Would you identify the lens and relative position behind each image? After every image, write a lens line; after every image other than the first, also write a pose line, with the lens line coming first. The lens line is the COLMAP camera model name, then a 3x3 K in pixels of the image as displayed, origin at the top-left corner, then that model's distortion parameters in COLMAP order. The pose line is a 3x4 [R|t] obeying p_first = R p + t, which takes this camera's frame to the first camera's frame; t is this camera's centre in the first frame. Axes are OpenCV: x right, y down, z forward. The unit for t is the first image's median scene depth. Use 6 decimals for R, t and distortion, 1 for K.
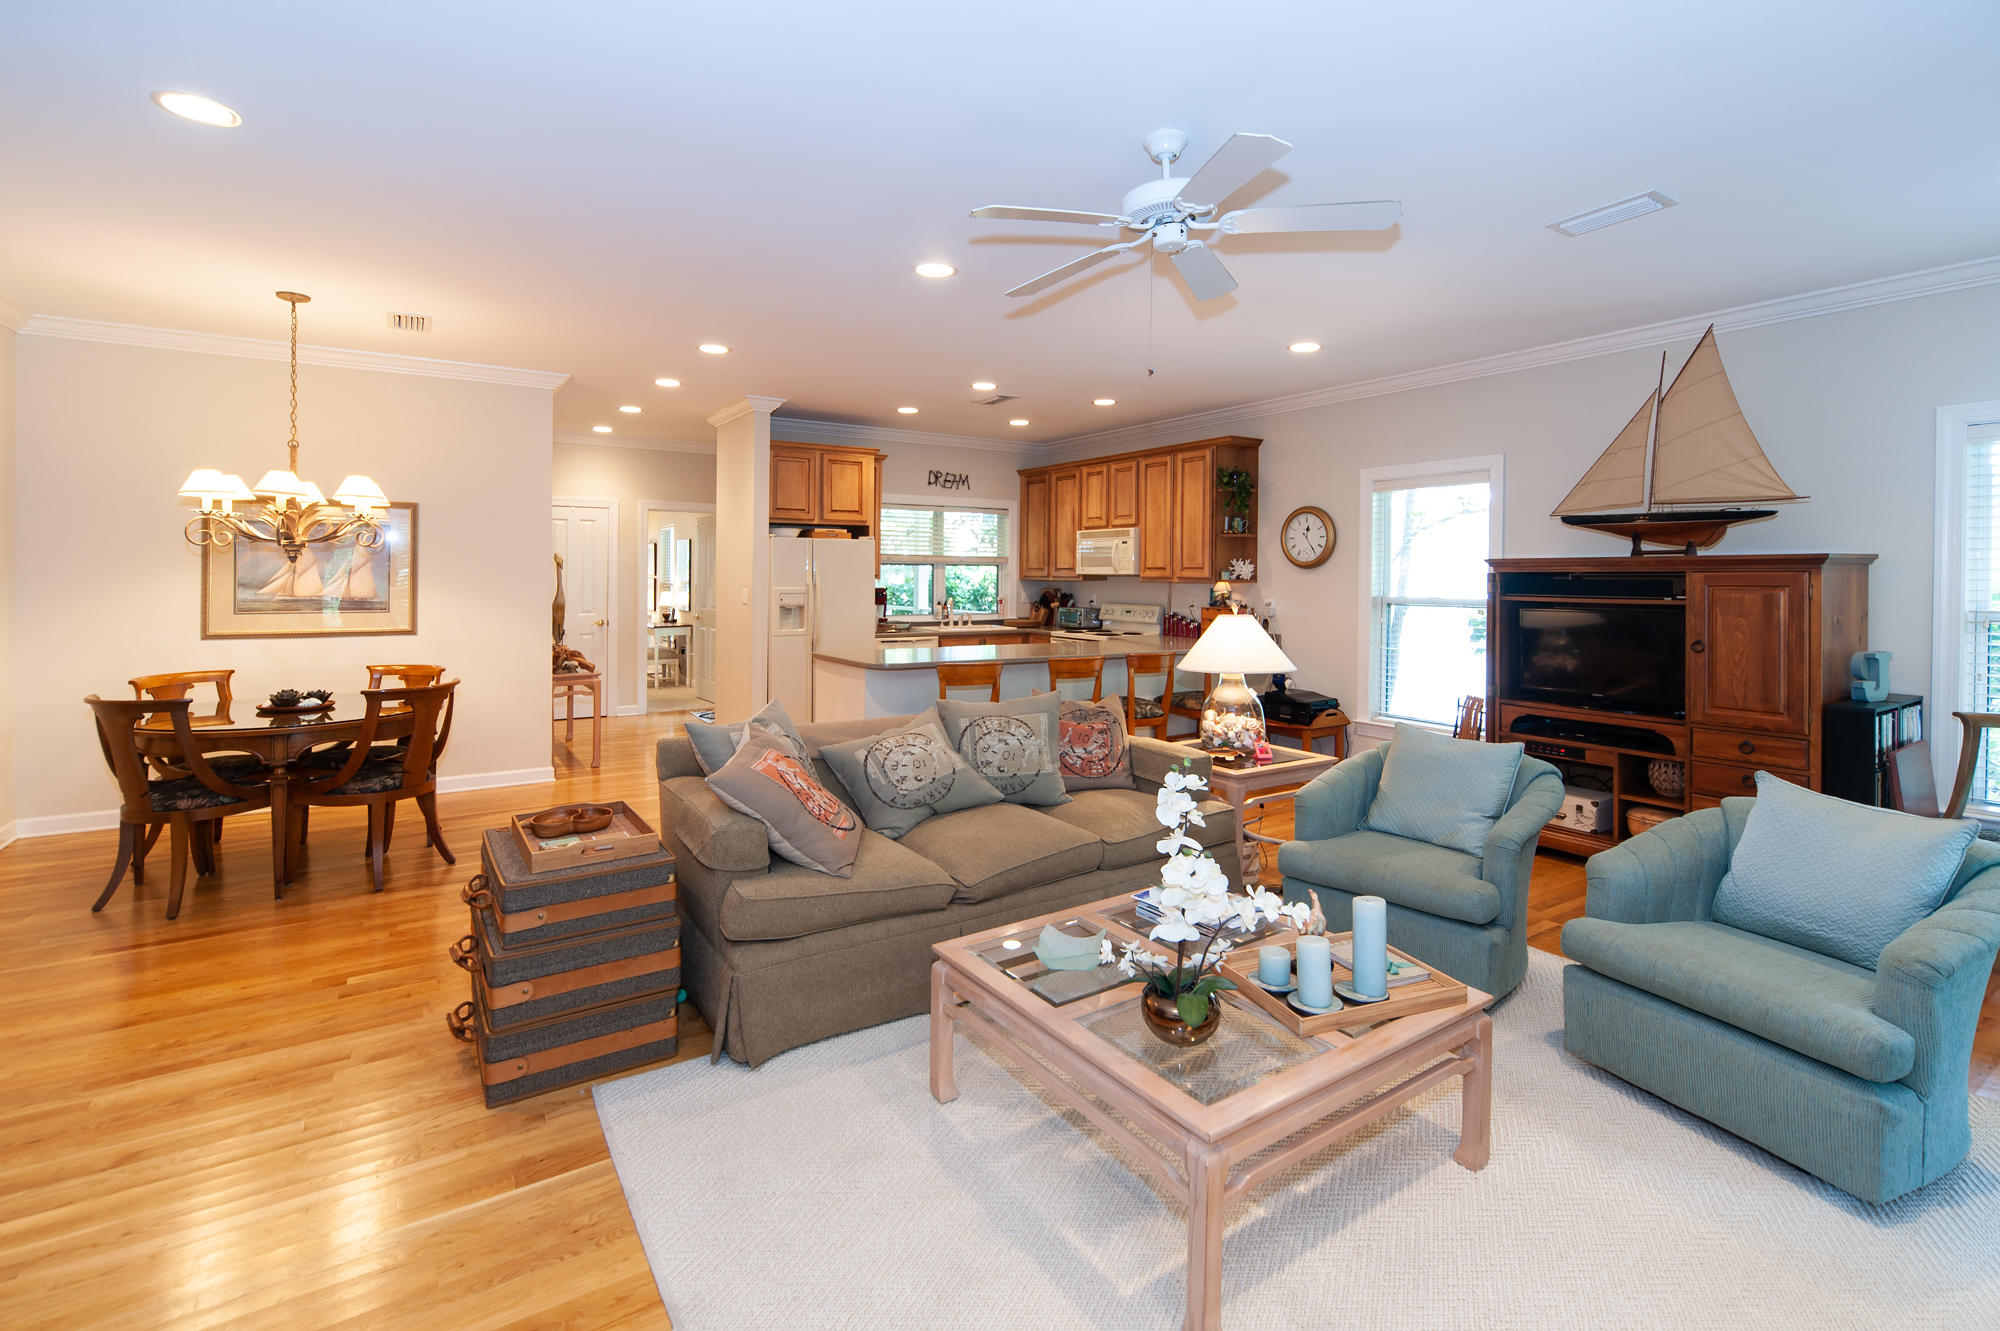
lens RADIAL K [[913.0, 0, 944.7], [0, 913.0, 572.3], [0, 0, 1]] dist [0.010679, 0.000787]
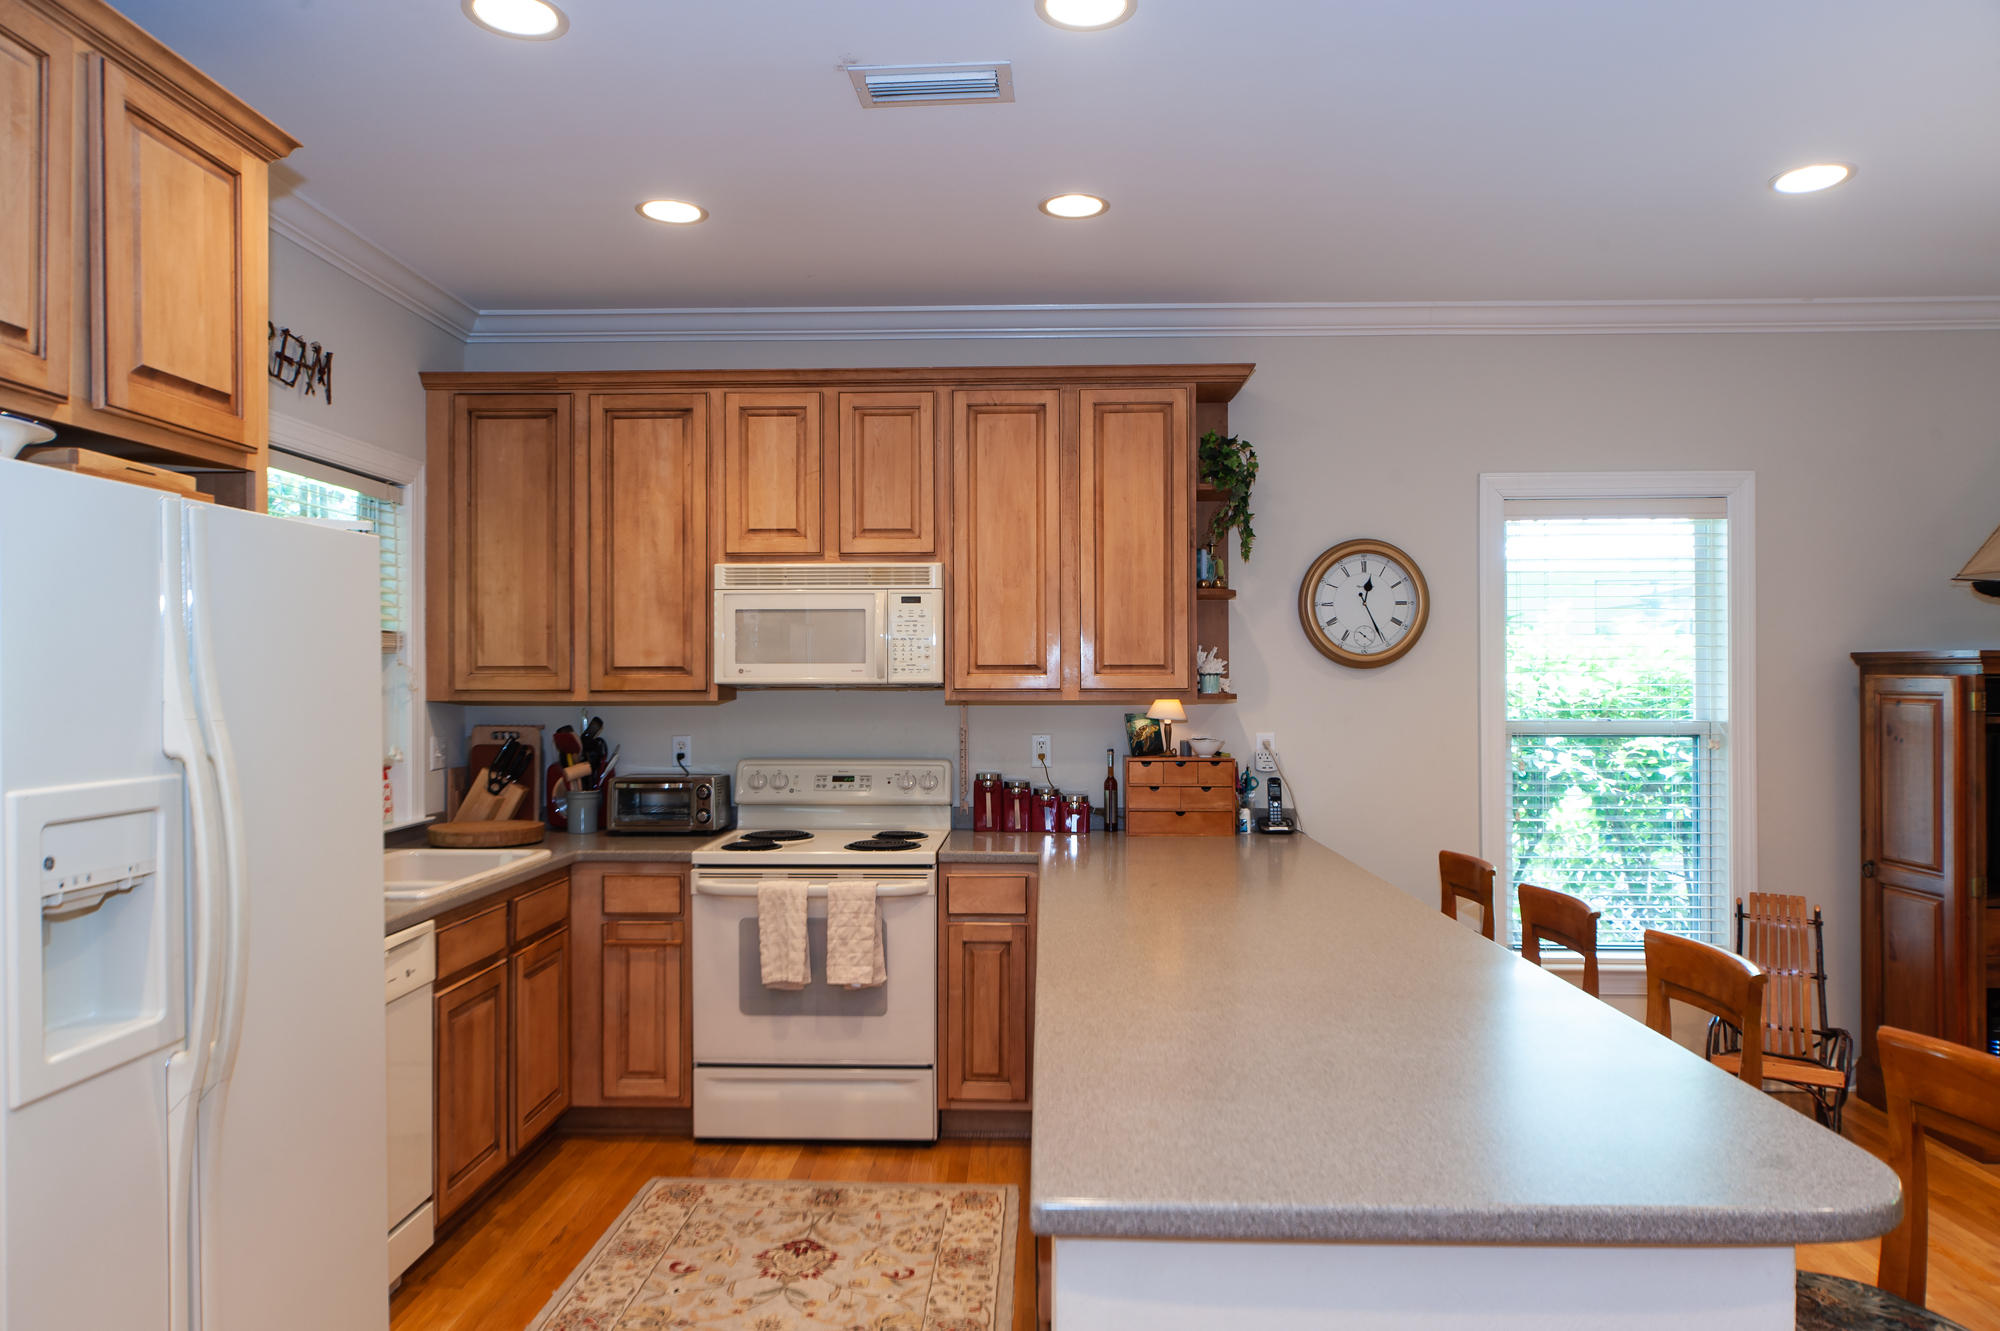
lens RADIAL K [[1333.4, 0, 963.4], [0, 1333.4, 664.6], [0, 0, 1]] dist [0.003808, 0.005649]
pose [[0.534242, 0.002629, 0.845328, -0.267030], [0.004760, 0.999970, -0.006118, -0.001864], [-0.845318, 0.007292, 0.534213, 0.688204]]
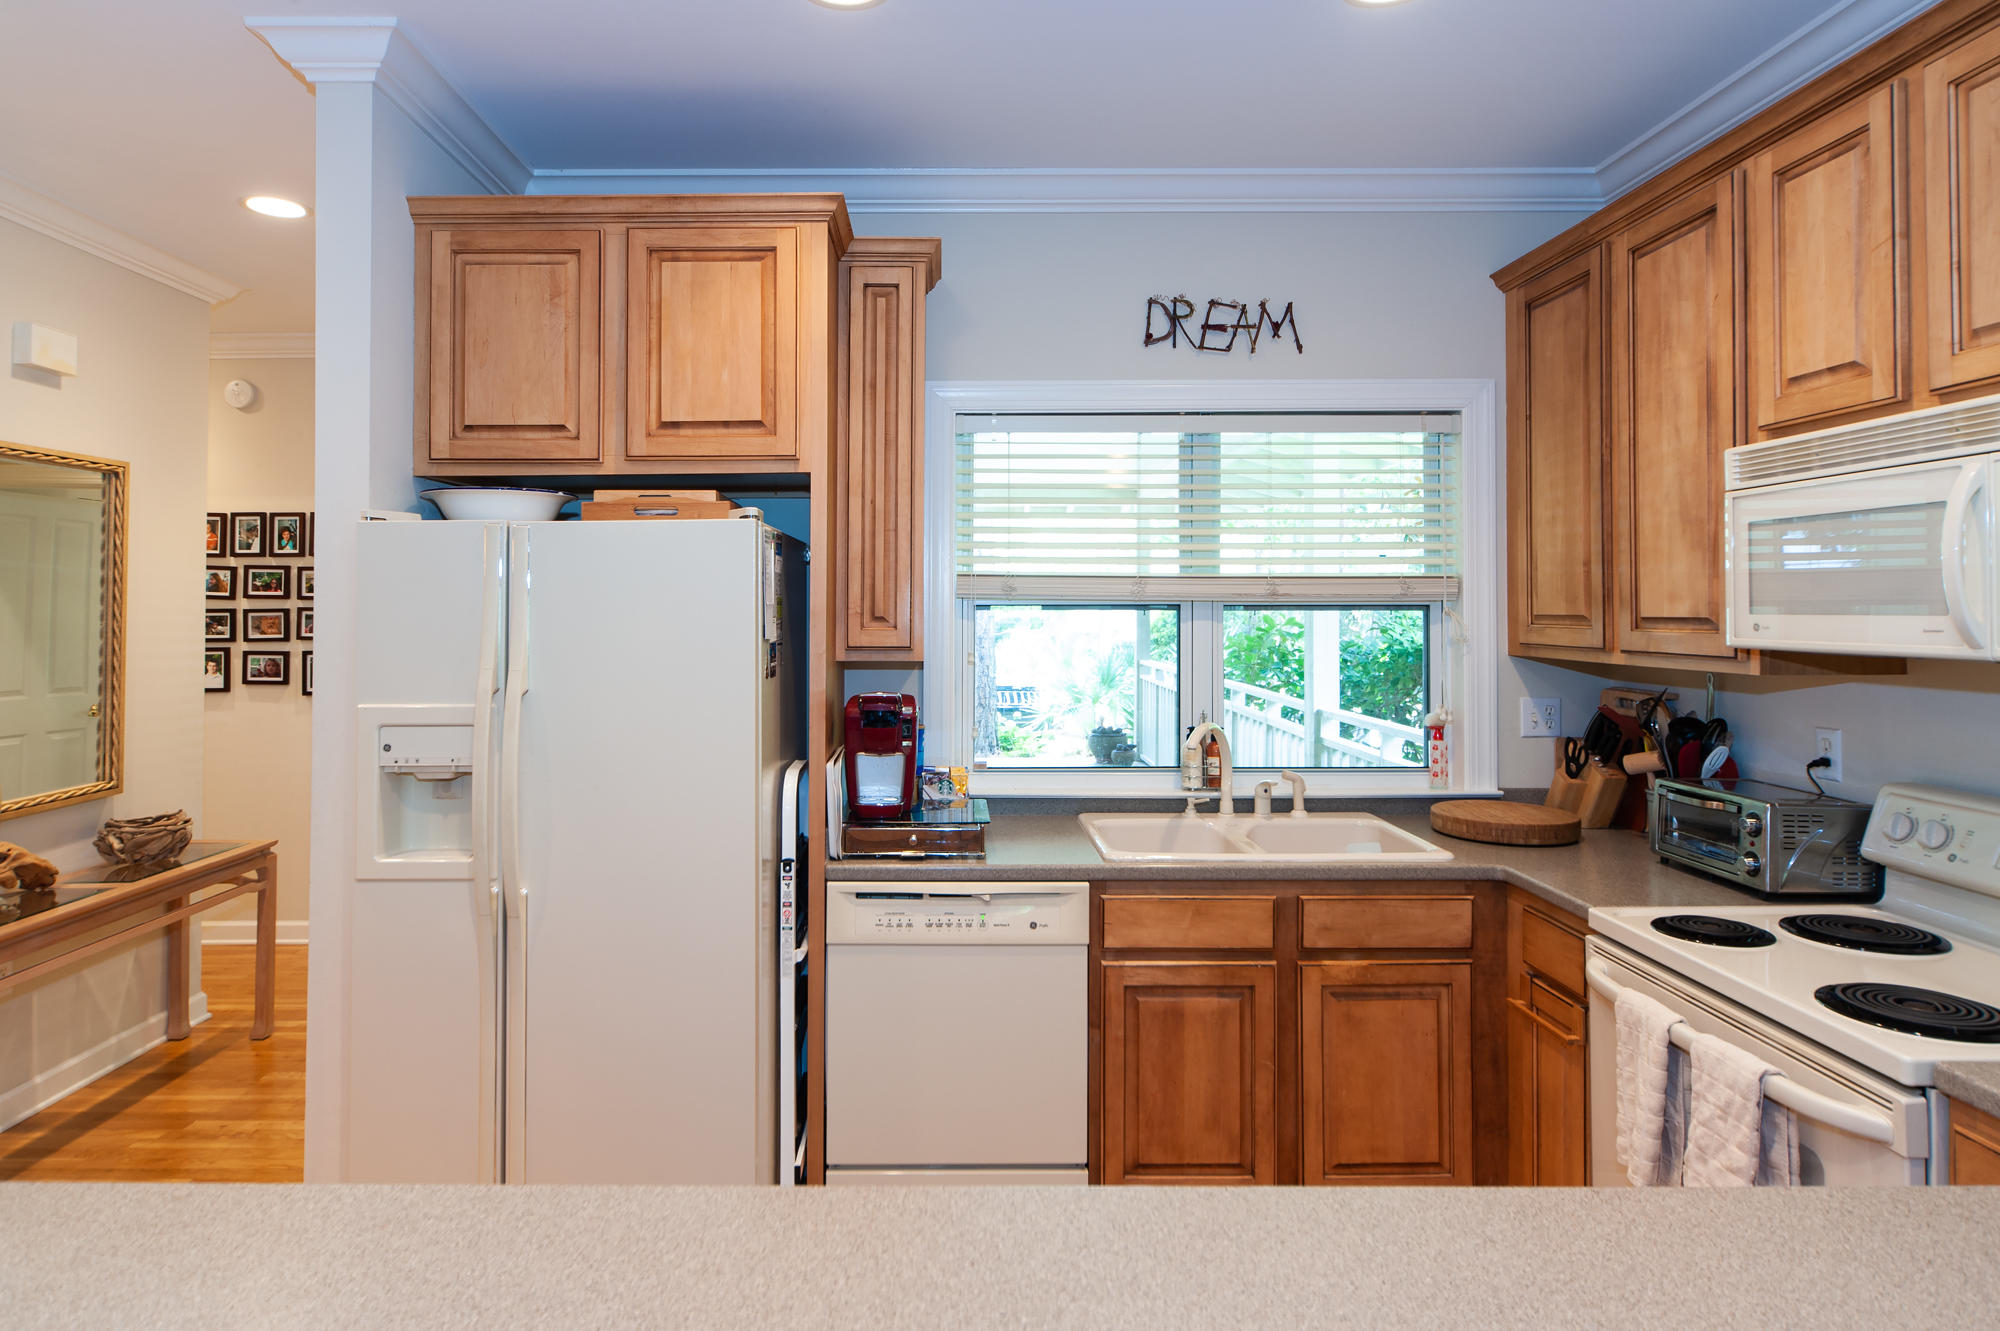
lens RADIAL K [[1118.3, 0, 970.0], [0, 1118.3, 587.8], [0, 0, 1]] dist [-0.000055, -0.000133]
pose [[0.869072, -0.017515, -0.494375, 0.129404], [0.008929, 0.999766, -0.019724, -0.009133], [0.494604, 0.012727, 0.869025, 0.734070]]
